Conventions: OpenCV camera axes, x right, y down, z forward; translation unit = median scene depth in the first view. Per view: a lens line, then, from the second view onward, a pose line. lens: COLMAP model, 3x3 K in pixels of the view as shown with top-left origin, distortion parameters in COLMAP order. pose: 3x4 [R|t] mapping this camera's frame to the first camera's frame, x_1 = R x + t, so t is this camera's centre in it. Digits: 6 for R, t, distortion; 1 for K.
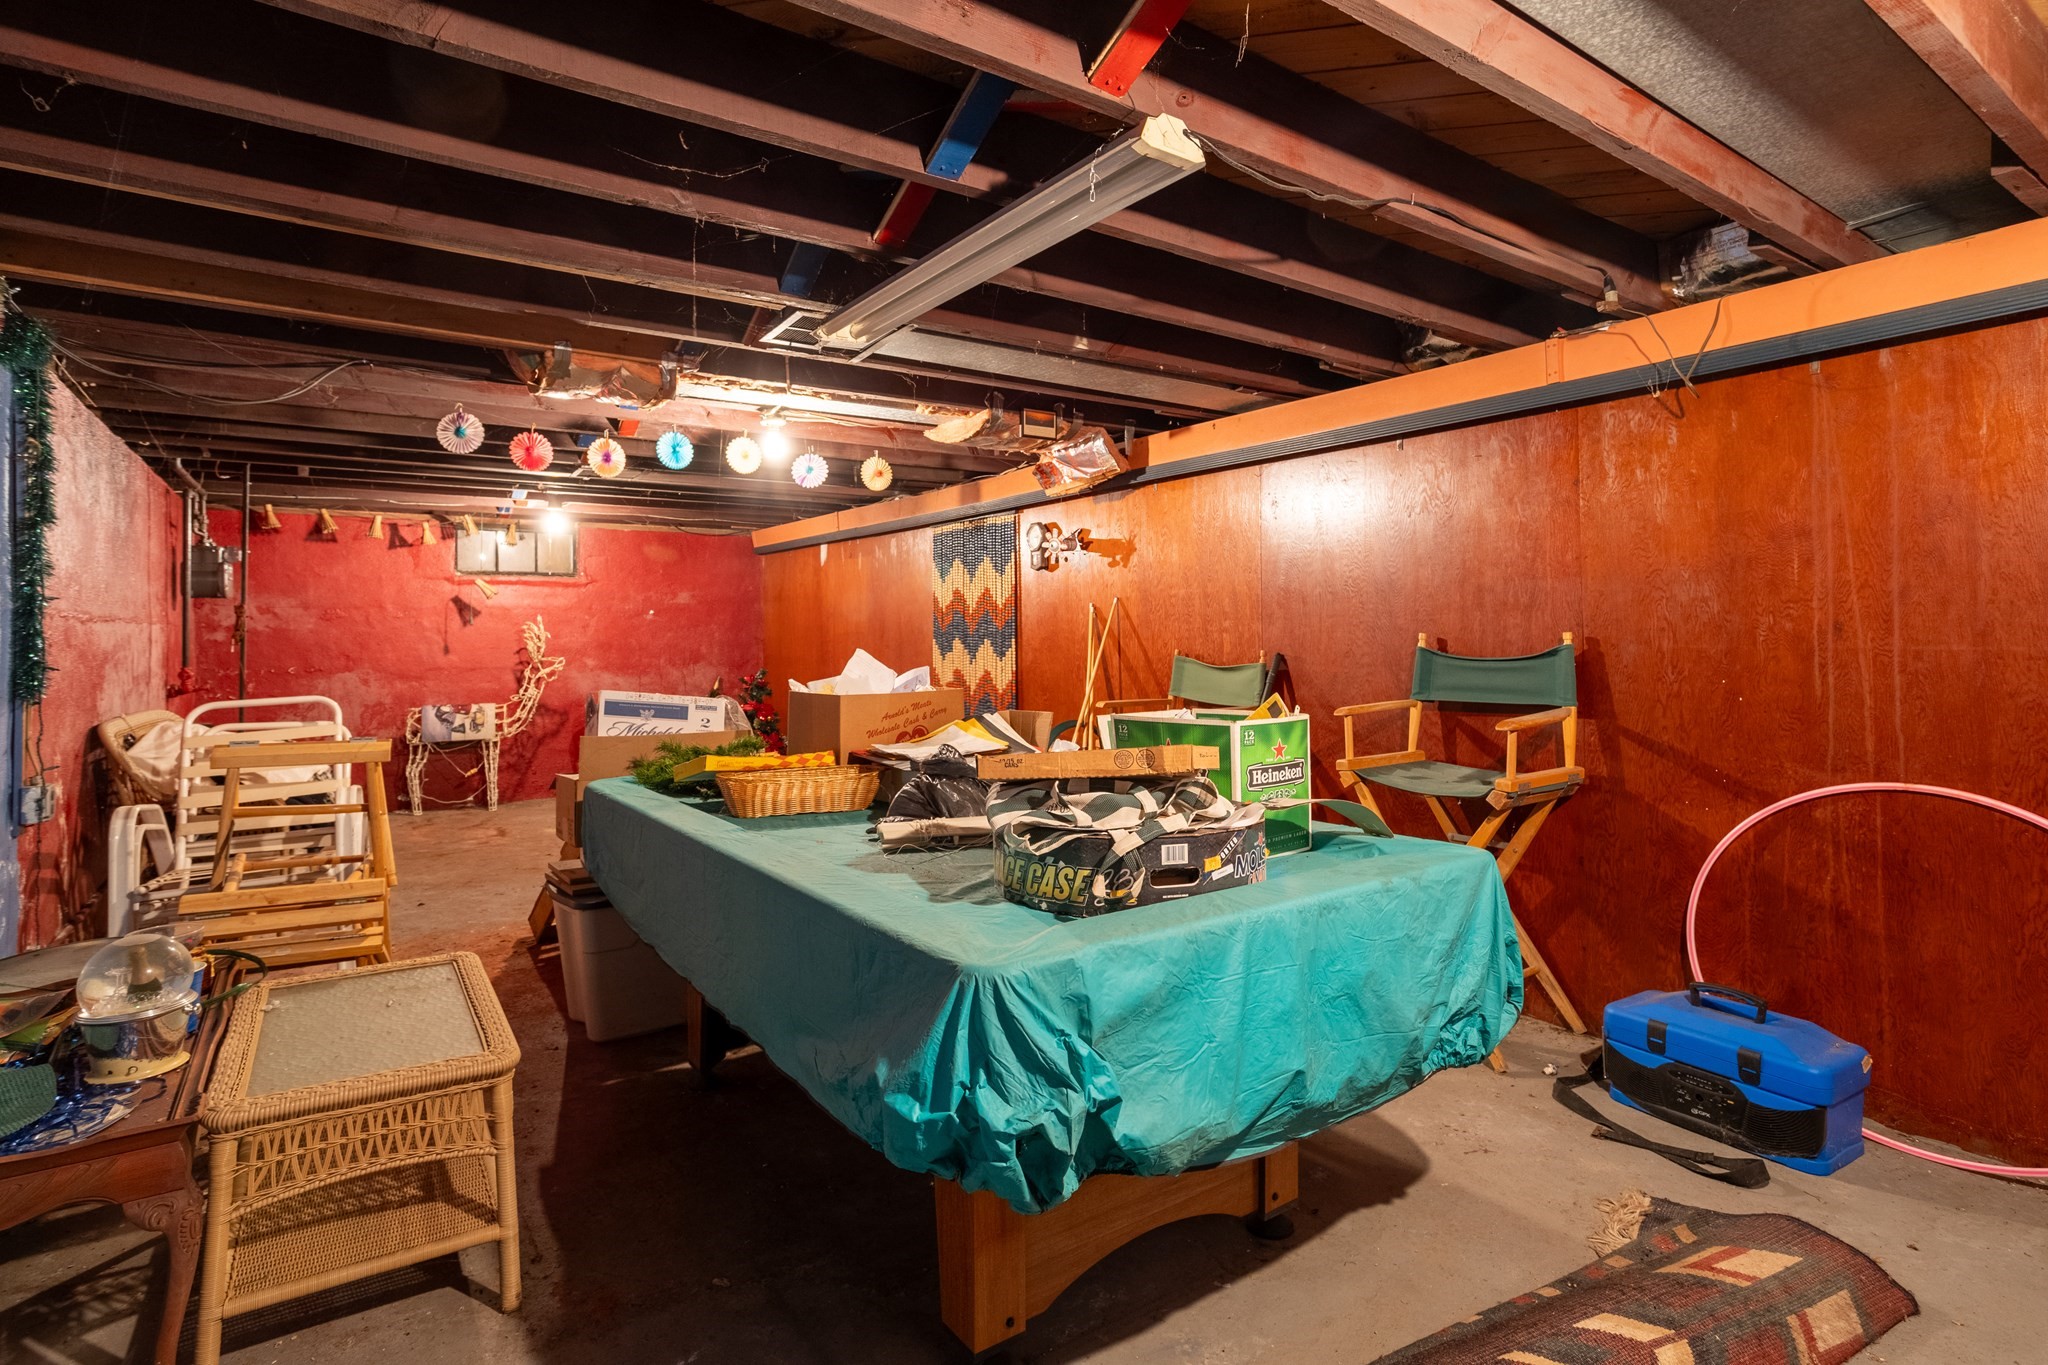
lens RADIAL K [[994.9, 0, 1035.9], [0, 994.9, 632.8], [0, 0, 1]] dist [-0.003173, -0.000258]
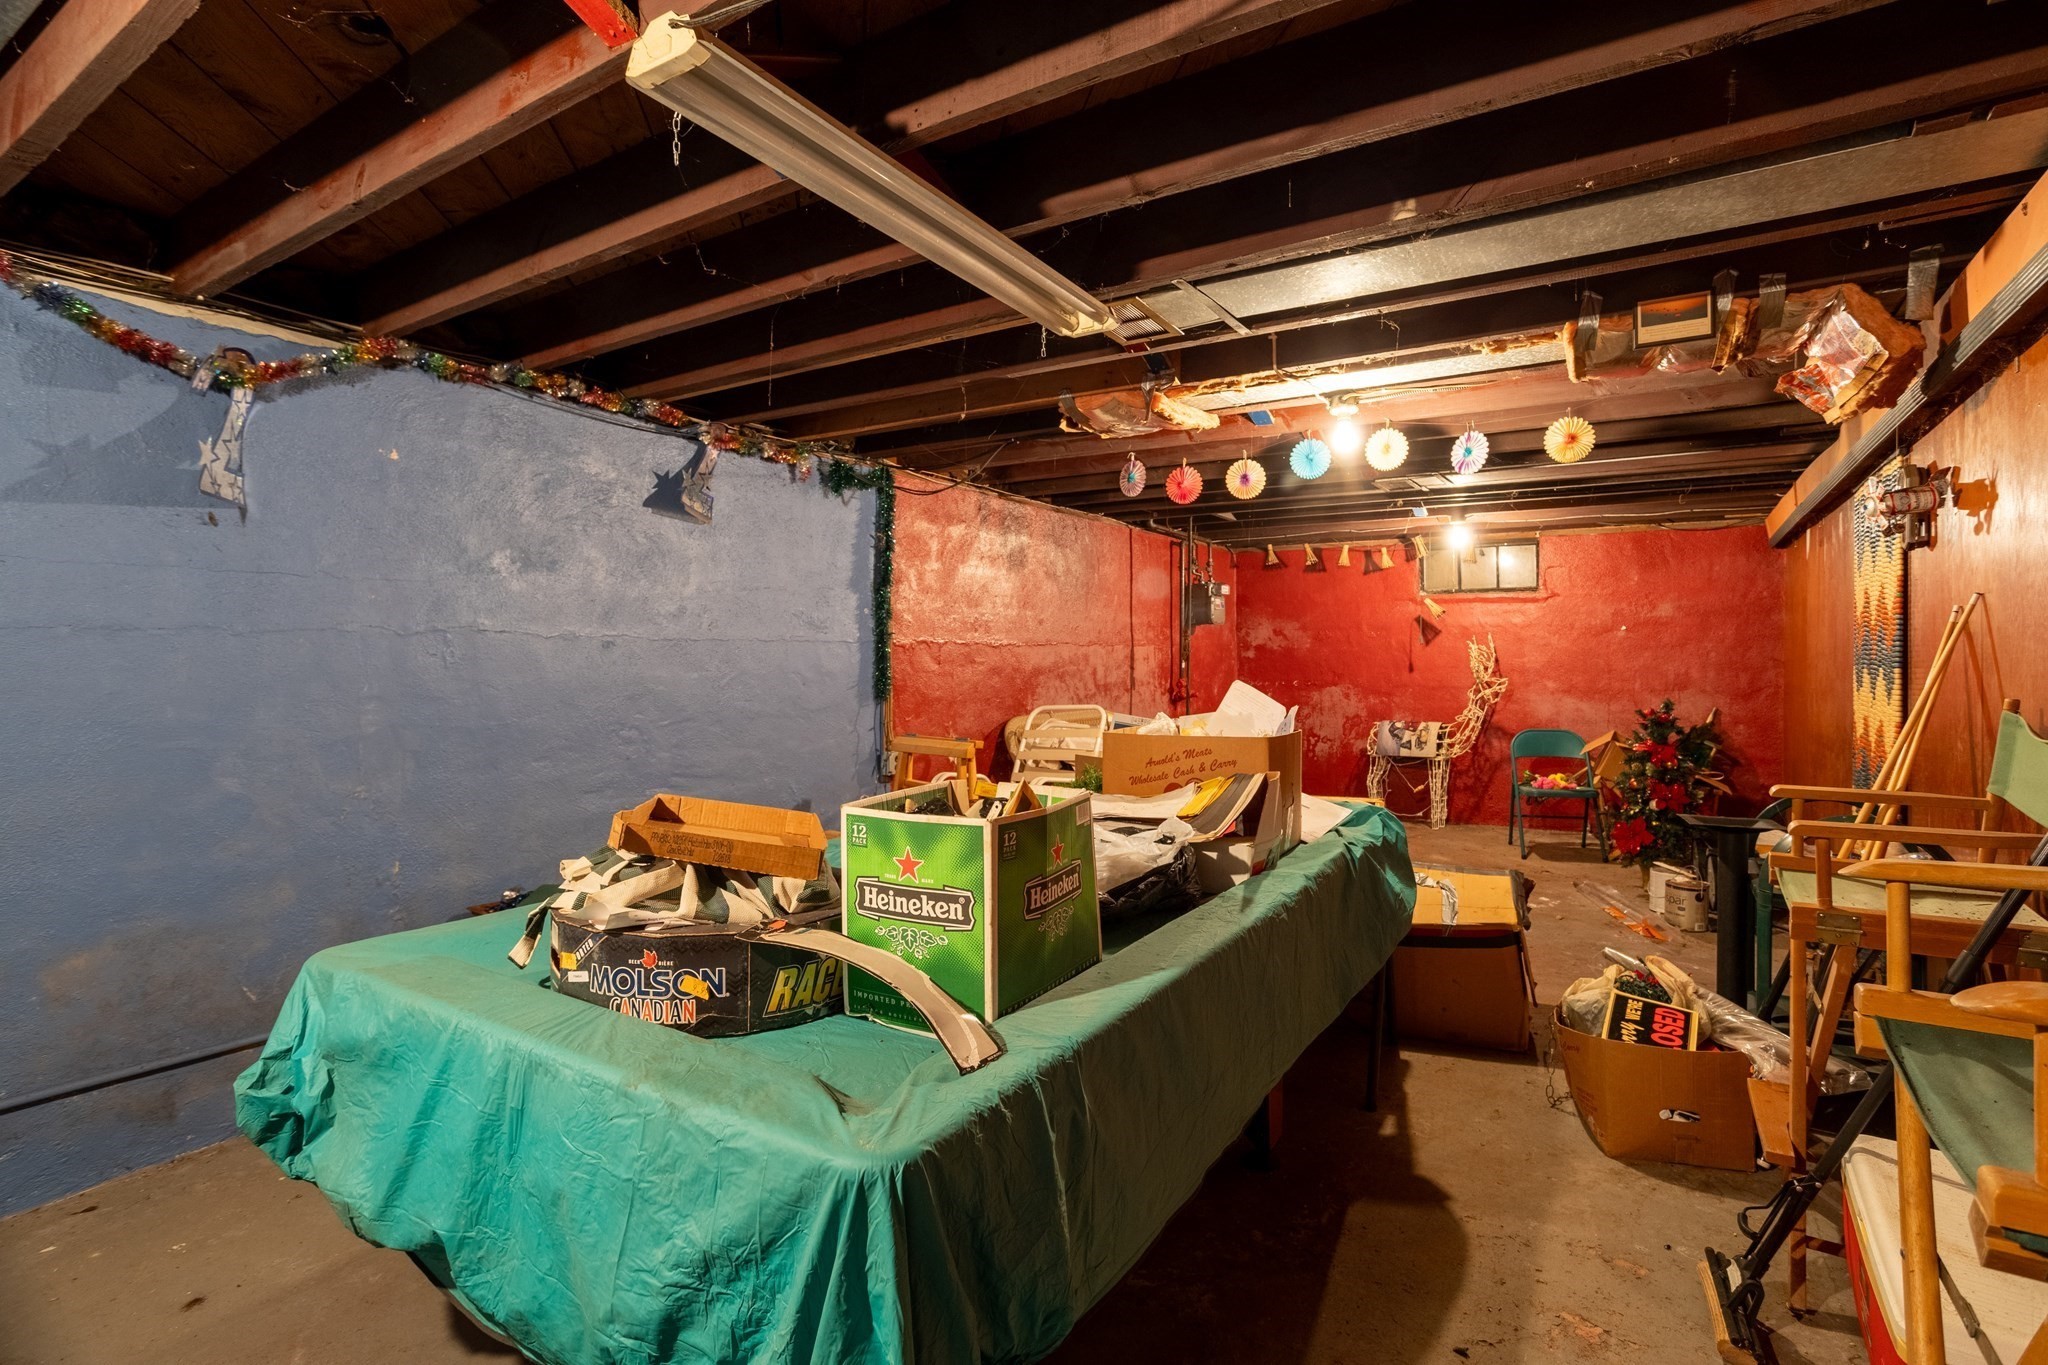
lens RADIAL K [[1022.1, 0, 1014.9], [0, 1022.1, 654.4], [0, 0, 1]] dist [-0.066249, 0.039740]
pose [[0.388006, 0.006012, -0.921637, 0.227911], [0.000774, 0.999976, 0.006849, -0.004859], [0.921656, -0.003371, 0.387992, 0.216477]]
